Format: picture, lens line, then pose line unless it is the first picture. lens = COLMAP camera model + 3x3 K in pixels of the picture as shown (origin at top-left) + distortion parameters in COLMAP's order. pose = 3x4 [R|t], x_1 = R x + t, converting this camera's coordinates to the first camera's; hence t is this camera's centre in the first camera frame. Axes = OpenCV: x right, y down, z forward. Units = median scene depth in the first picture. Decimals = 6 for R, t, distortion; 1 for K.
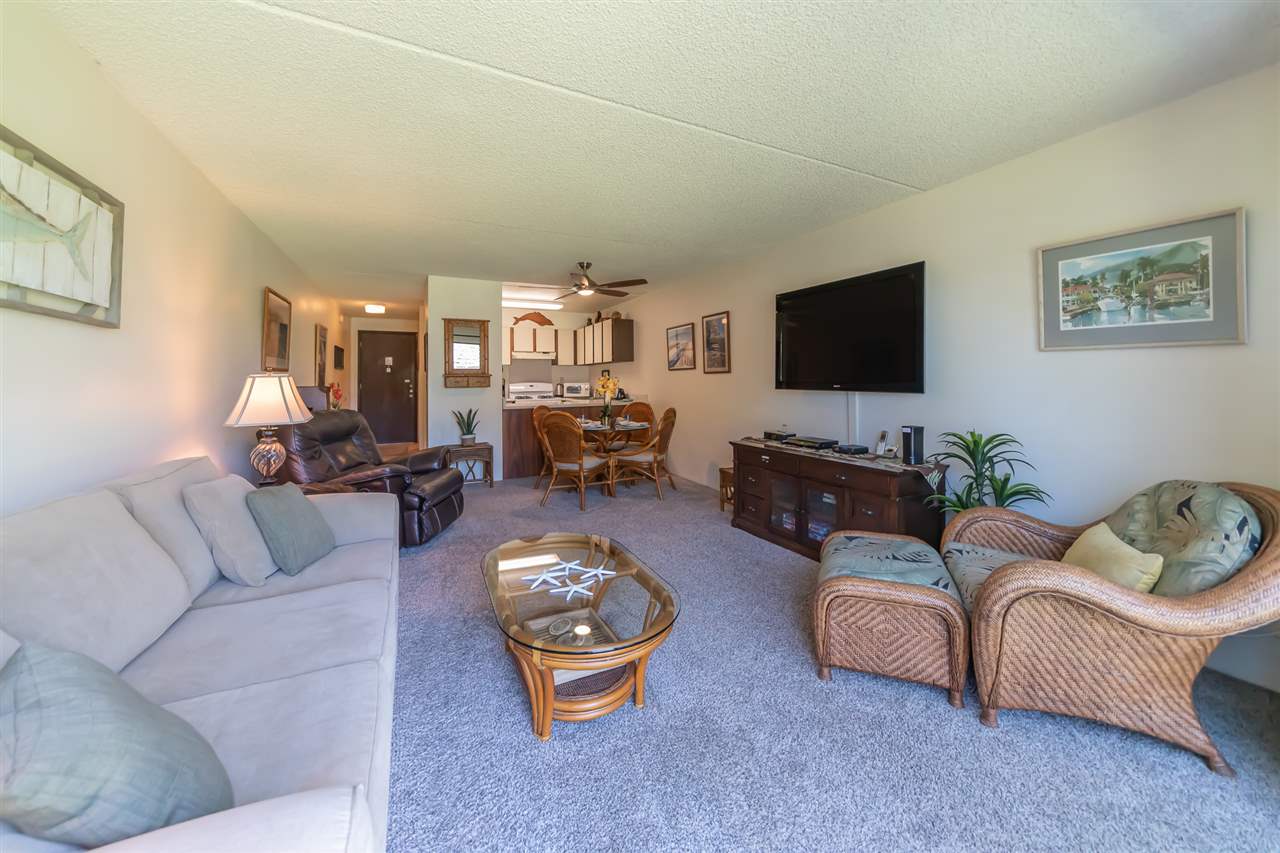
lens RADIAL K [[456.5, 0, 656.8], [0, 456.5, 386.0], [0, 0, 1]] dist [-0.001609, -0.000009]
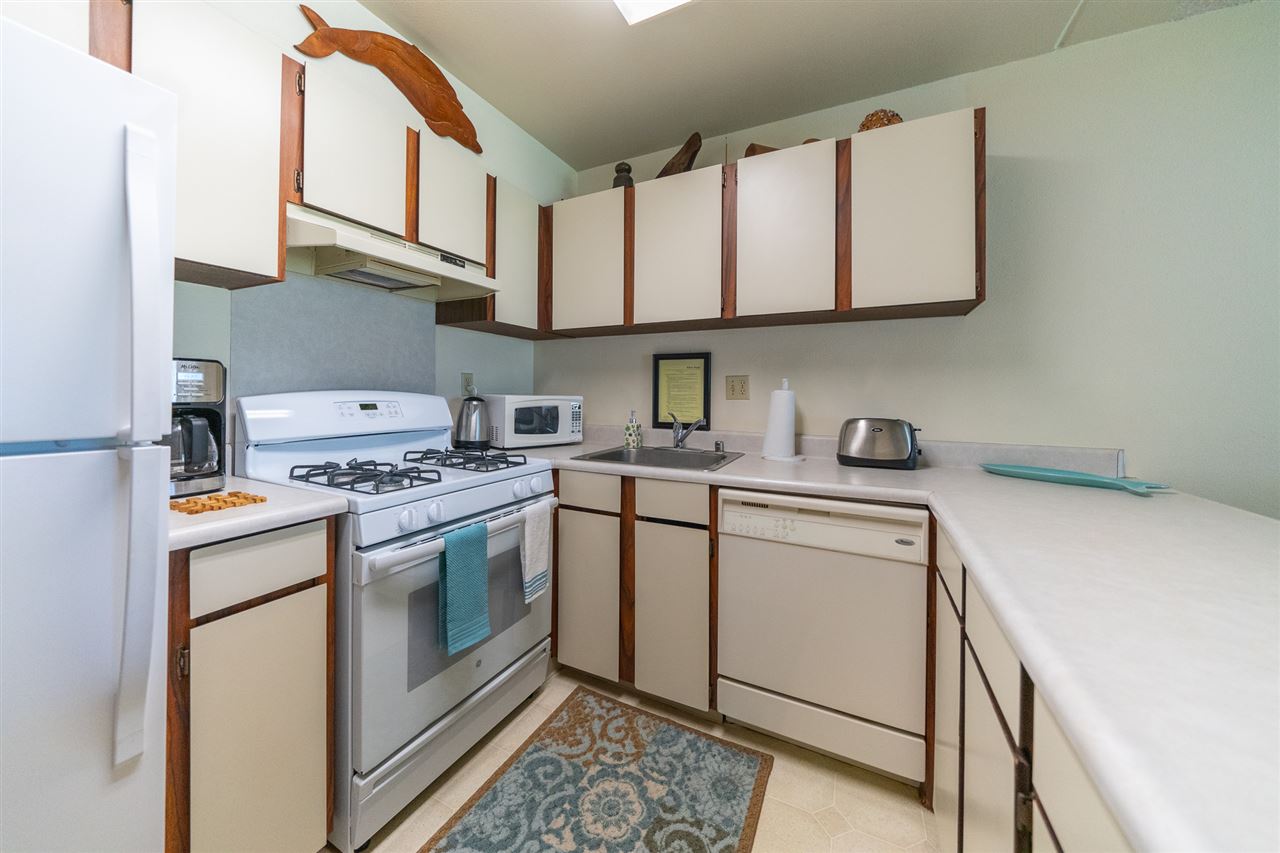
lens RADIAL K [[456.5, 0, 656.8], [0, 456.5, 386.0], [0, 0, 1]] dist [-0.001609, -0.000009]
pose [[0.797921, 0.012498, 0.602632, -0.928864], [-0.009728, 0.999922, -0.007858, -0.030819], [-0.602683, 0.000408, 0.797980, 2.374393]]
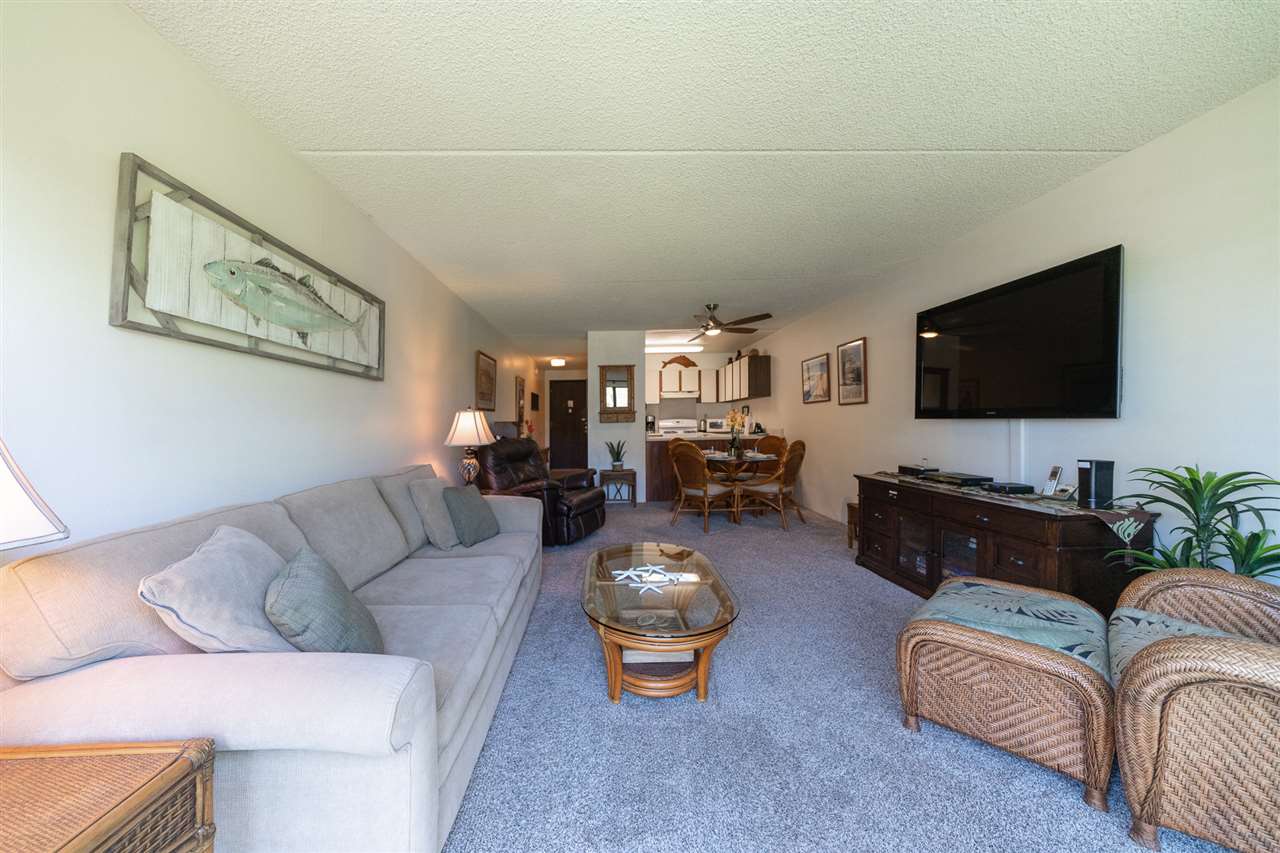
lens RADIAL K [[423.7, 0, 621.9], [0, 423.7, 431.0], [0, 0, 1]] dist [0.000071, 0.000226]
pose [[0.906662, -0.000468, -0.421858, 0.122949], [0.006784, 0.999886, 0.013473, 0.021147], [0.421804, -0.015077, 0.906562, 0.001421]]
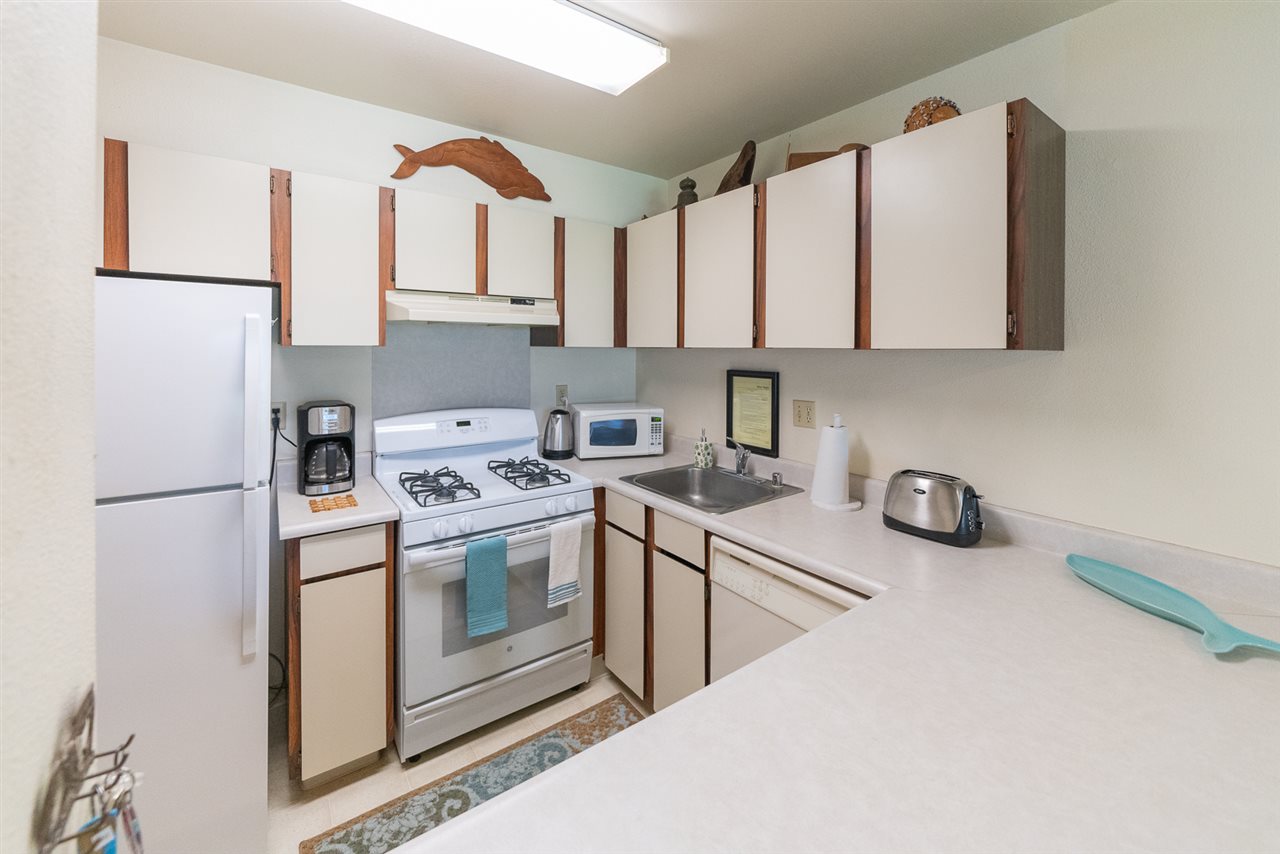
lens RADIAL K [[518.5, 0, 641.3], [0, 518.5, 355.1], [0, 0, 1]] dist [-0.000903, -0.000243]
pose [[0.983684, 0.010359, 0.179607, -0.714496], [-0.011804, 0.999906, 0.006979, -0.138284], [-0.179518, -0.008986, 0.983714, 2.161733]]
